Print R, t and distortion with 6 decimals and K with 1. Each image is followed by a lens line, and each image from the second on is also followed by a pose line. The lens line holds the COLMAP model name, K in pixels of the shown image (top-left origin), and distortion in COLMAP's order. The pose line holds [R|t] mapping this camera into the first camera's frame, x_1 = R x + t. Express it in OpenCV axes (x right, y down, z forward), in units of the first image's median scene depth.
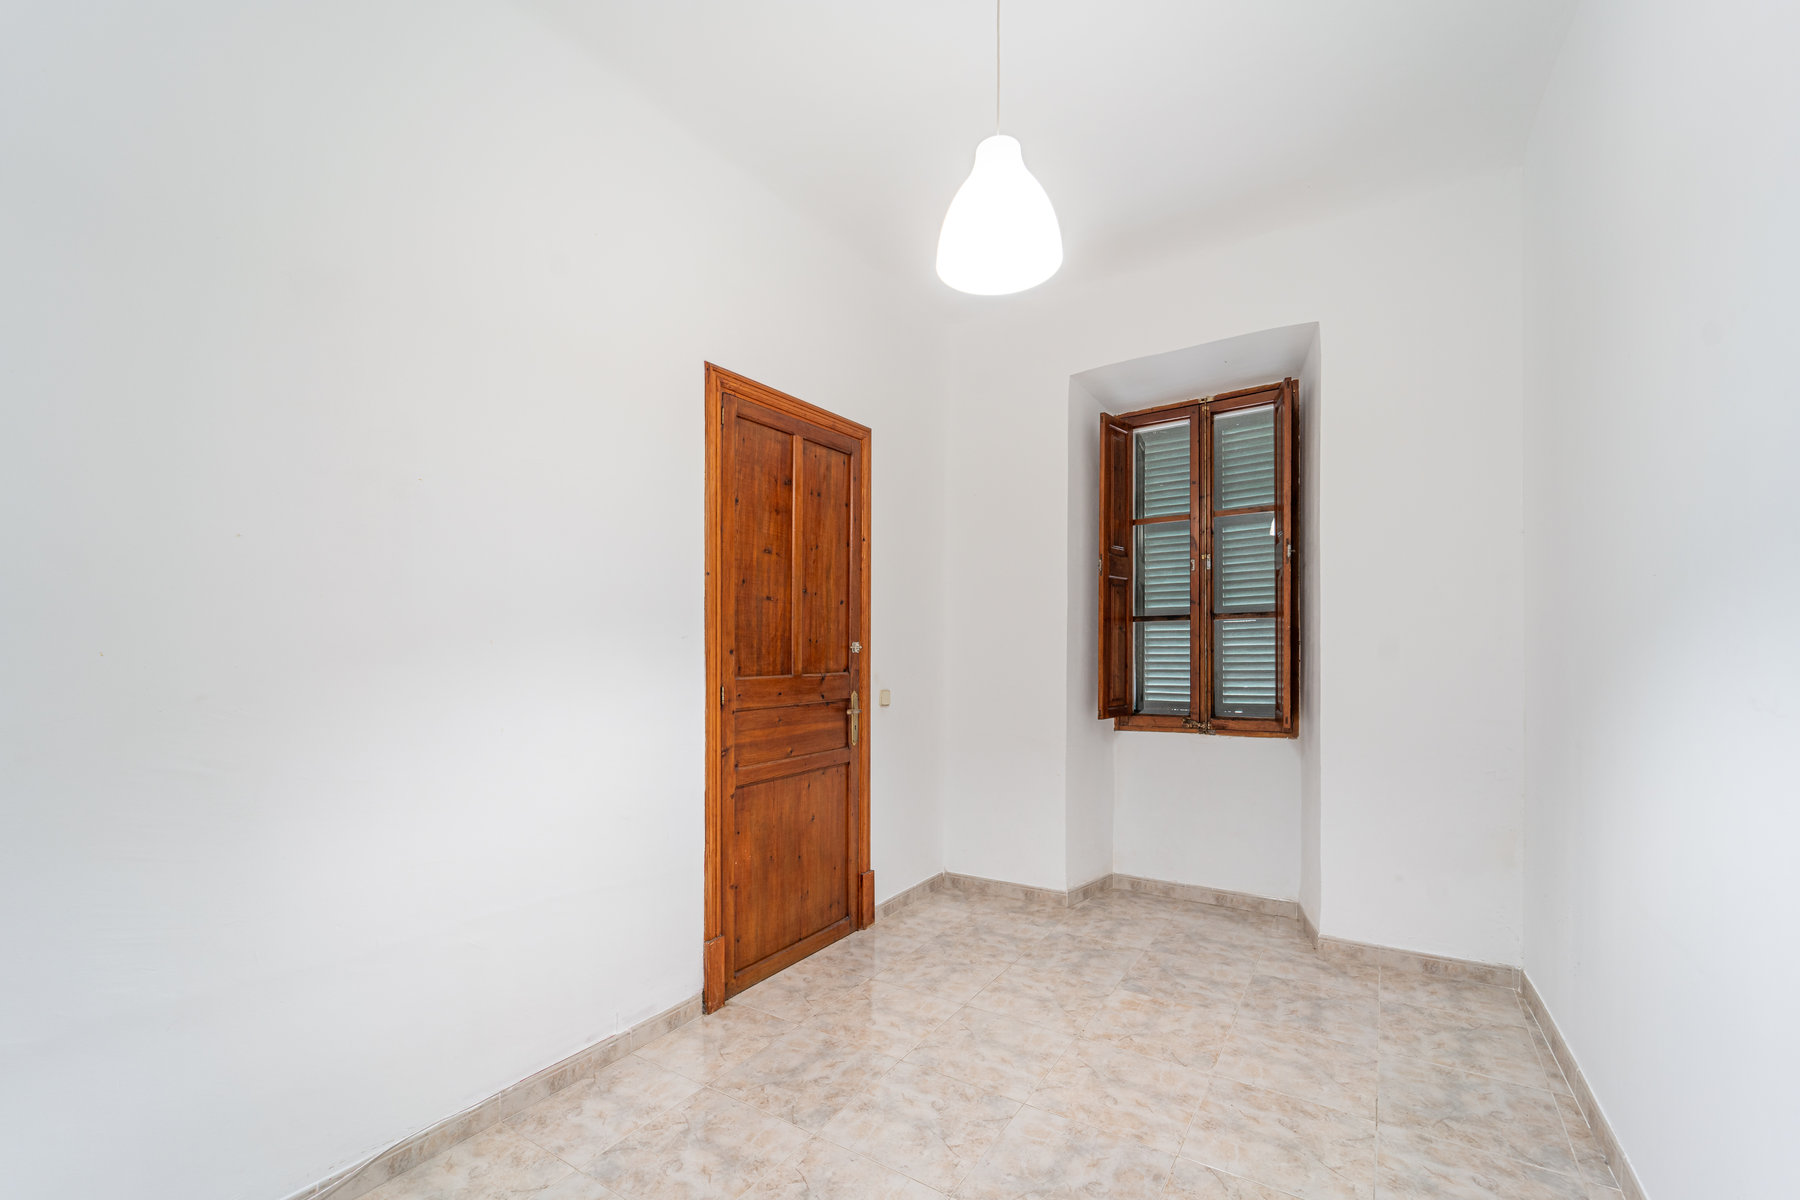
lens RADIAL K [[749.4, 0, 901.6], [0, 749.4, 677.8], [0, 0, 1]] dist [-0.000038, 0.000038]
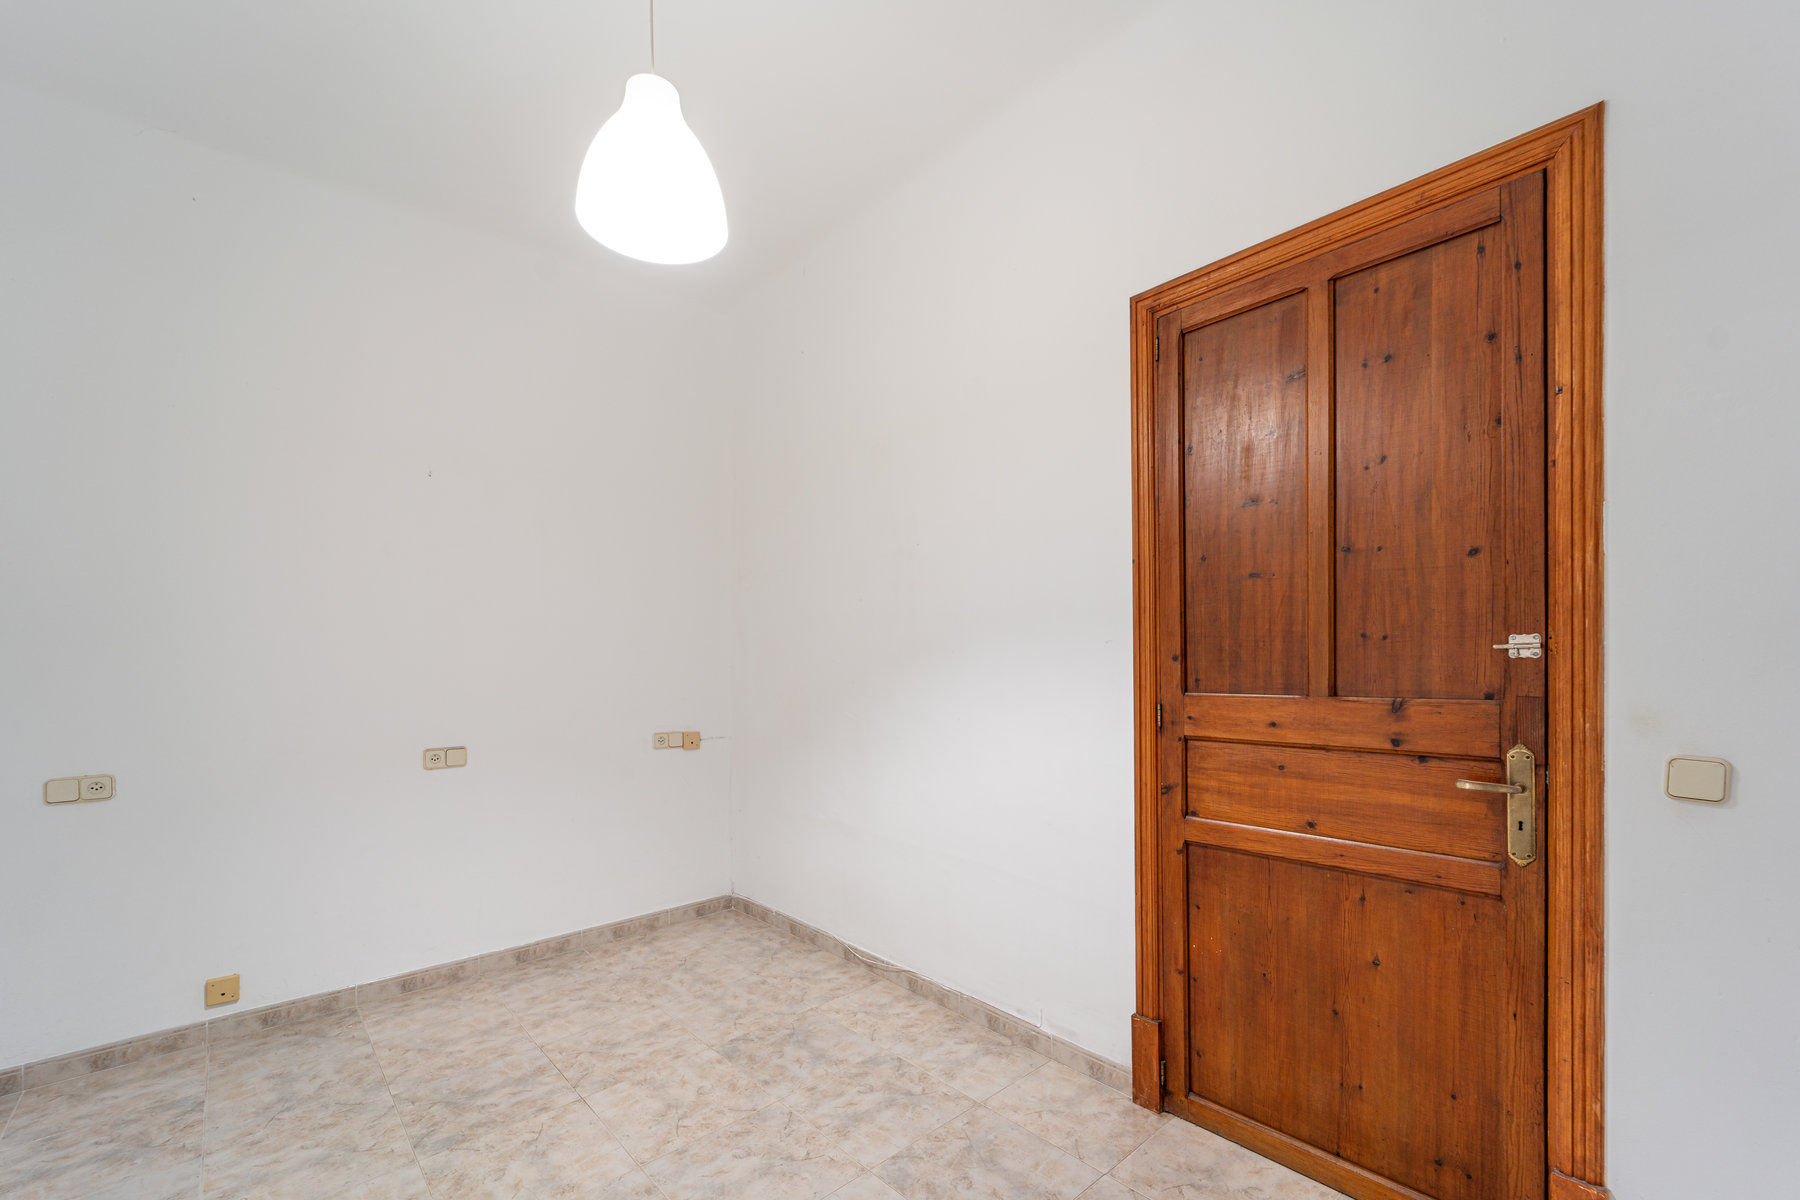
lens RADIAL K [[782.3, 0, 898.1], [0, 782.3, 644.3], [0, 0, 1]] dist [-0.020801, -0.000066]
pose [[-0.289905, 0.014099, -0.956952, 0.564272], [0.000134, 0.999892, 0.014691, -0.056587], [0.957055, 0.004131, -0.289876, 0.910164]]
